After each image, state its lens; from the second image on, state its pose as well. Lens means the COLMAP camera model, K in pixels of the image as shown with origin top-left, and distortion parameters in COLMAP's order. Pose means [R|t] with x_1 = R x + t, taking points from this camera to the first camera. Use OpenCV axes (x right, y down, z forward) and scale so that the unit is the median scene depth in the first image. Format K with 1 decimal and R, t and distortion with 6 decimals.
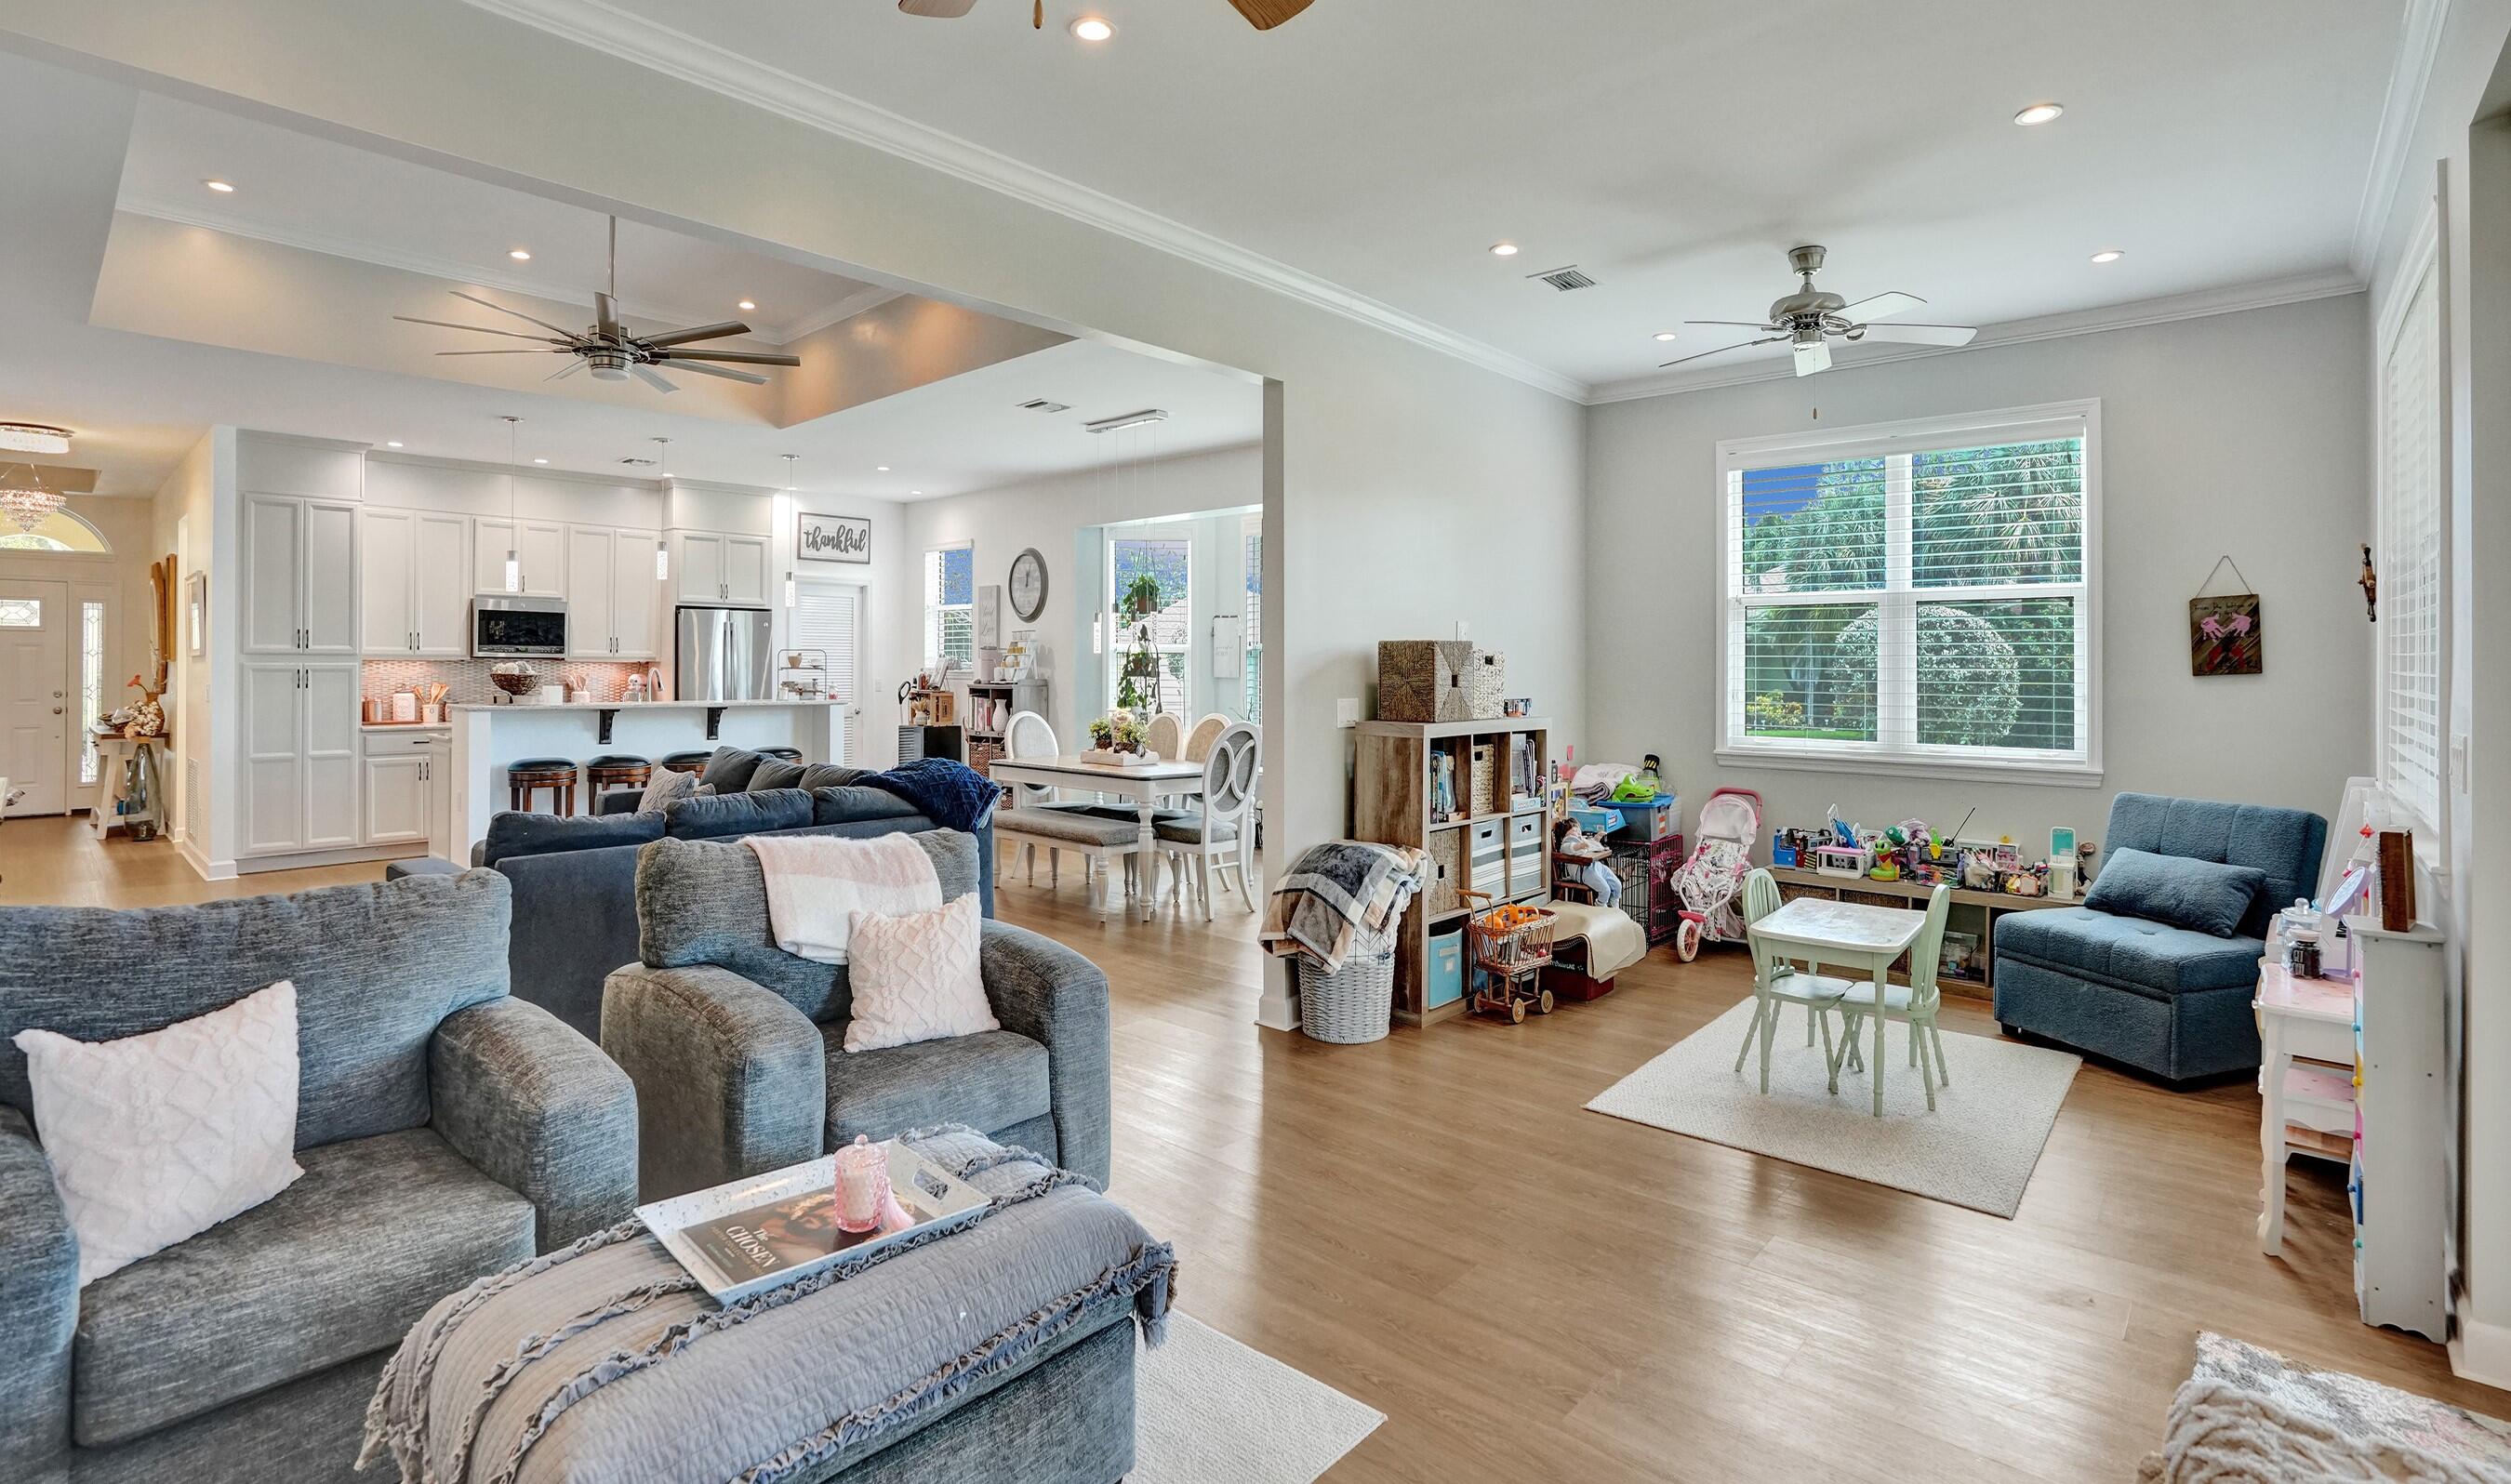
lens RADIAL K [[1104.9, 0, 1121.7], [0, 1104.9, 664.5], [0, 0, 1]] dist [-0.012871, 0.000189]
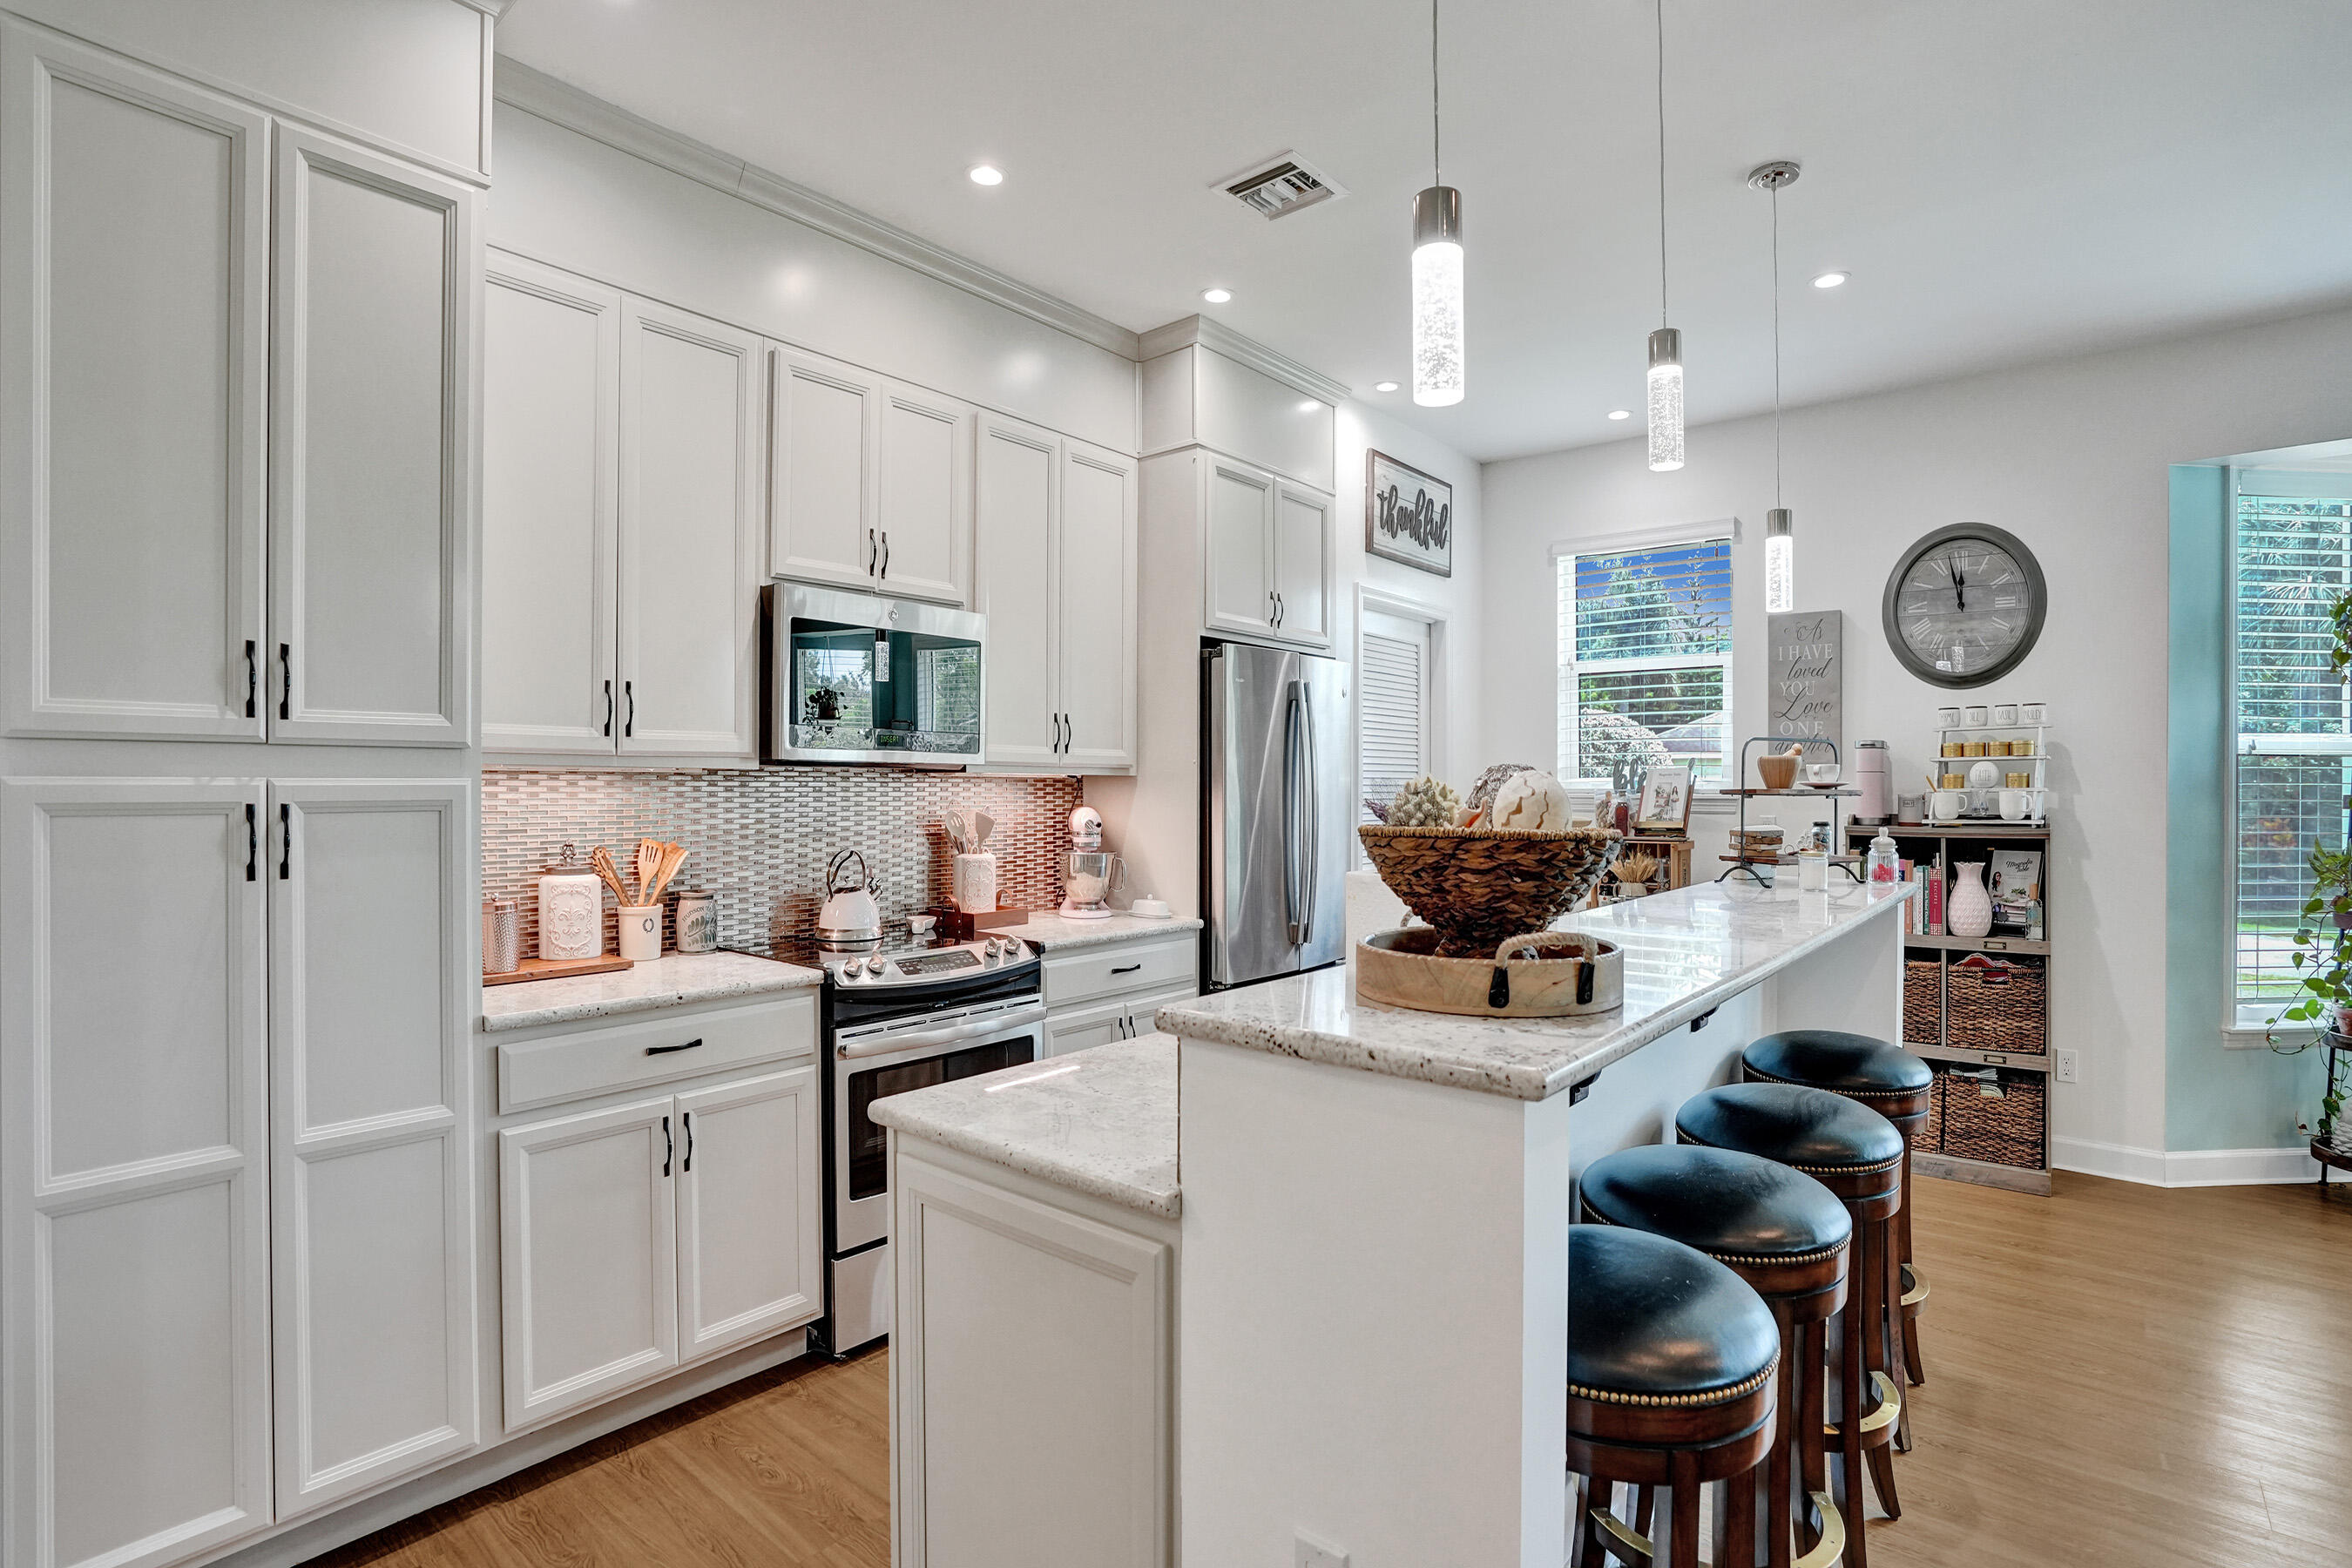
lens RADIAL K [[1152.2, 0, 1176.0], [0, 1152.2, 784.0], [0, 0, 1]] dist [-0.005946, -0.000773]
pose [[0.994171, -0.000568, 0.107815, -0.505603], [0.000455, 0.999999, 0.001074, -0.000281], [-0.107815, -0.001018, 0.994170, 0.638729]]
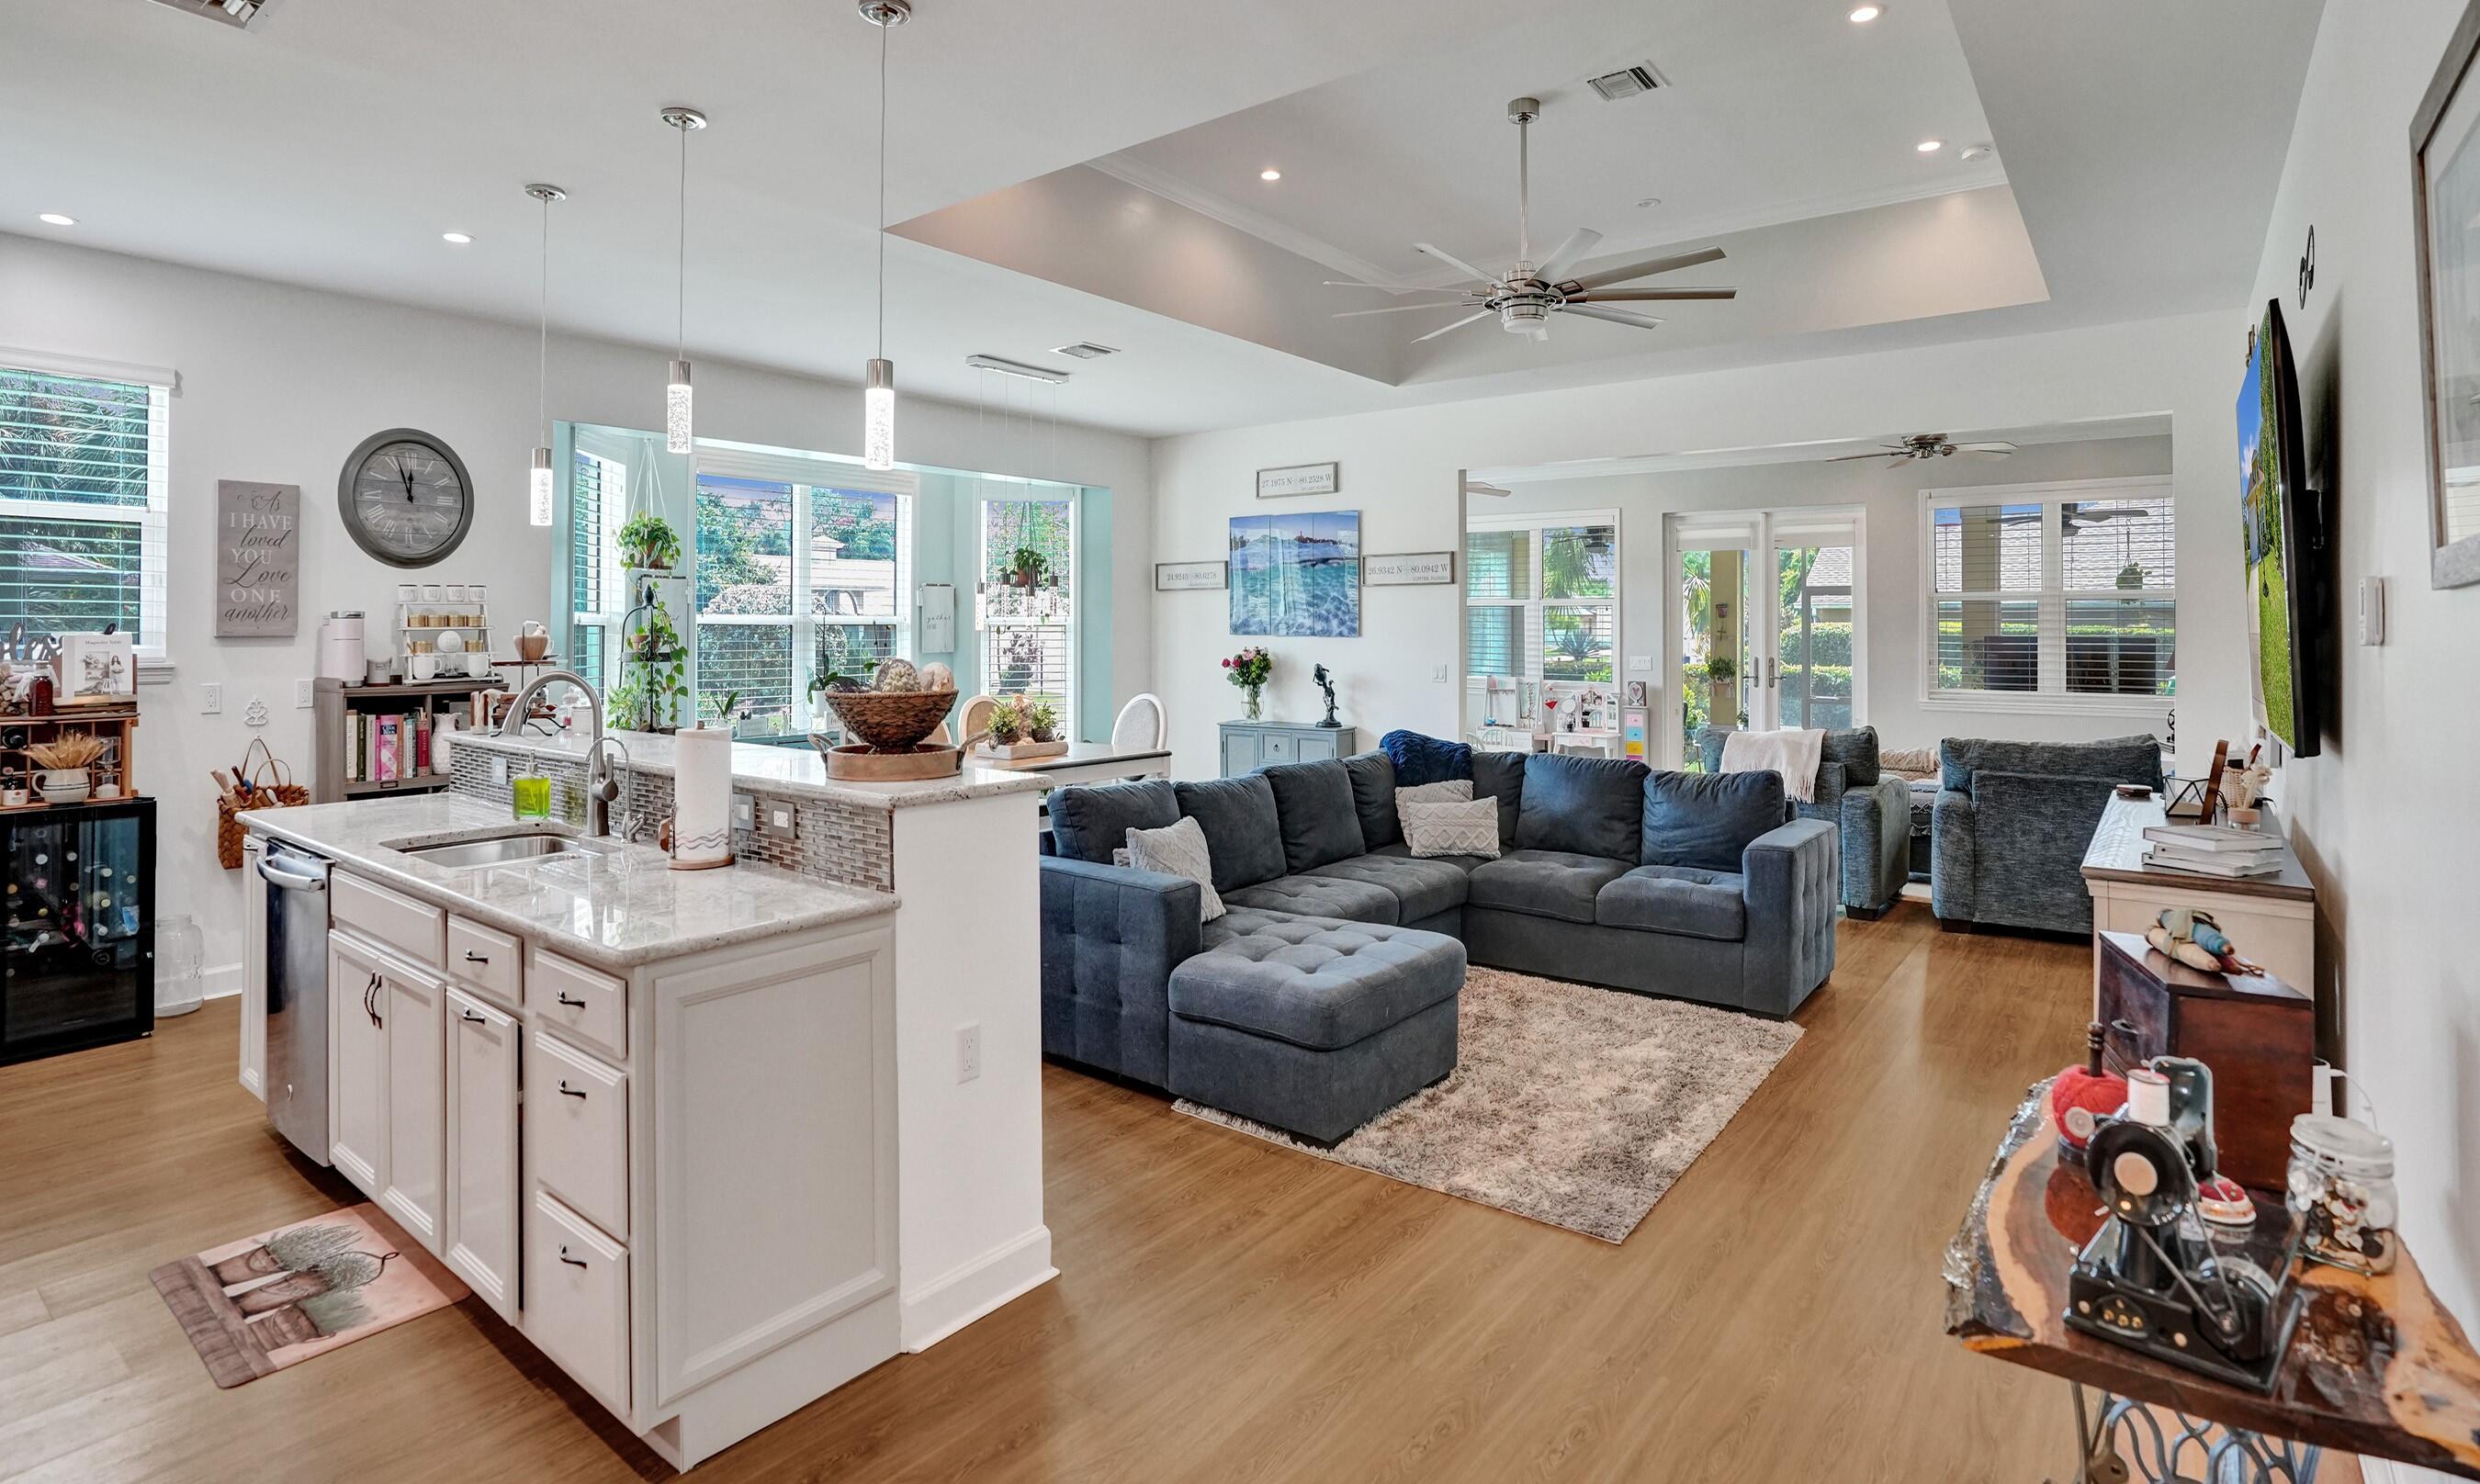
lens RADIAL K [[1257.3, 0, 1294.2], [0, 1257.3, 621.7], [0, 0, 1]] dist [-0.000604, 0.001218]
pose [[-0.136233, 0.002178, 0.990674, -0.815659], [-0.001276, 0.999996, -0.002374, -0.012533], [-0.990676, -0.001587, -0.136230, 0.734057]]
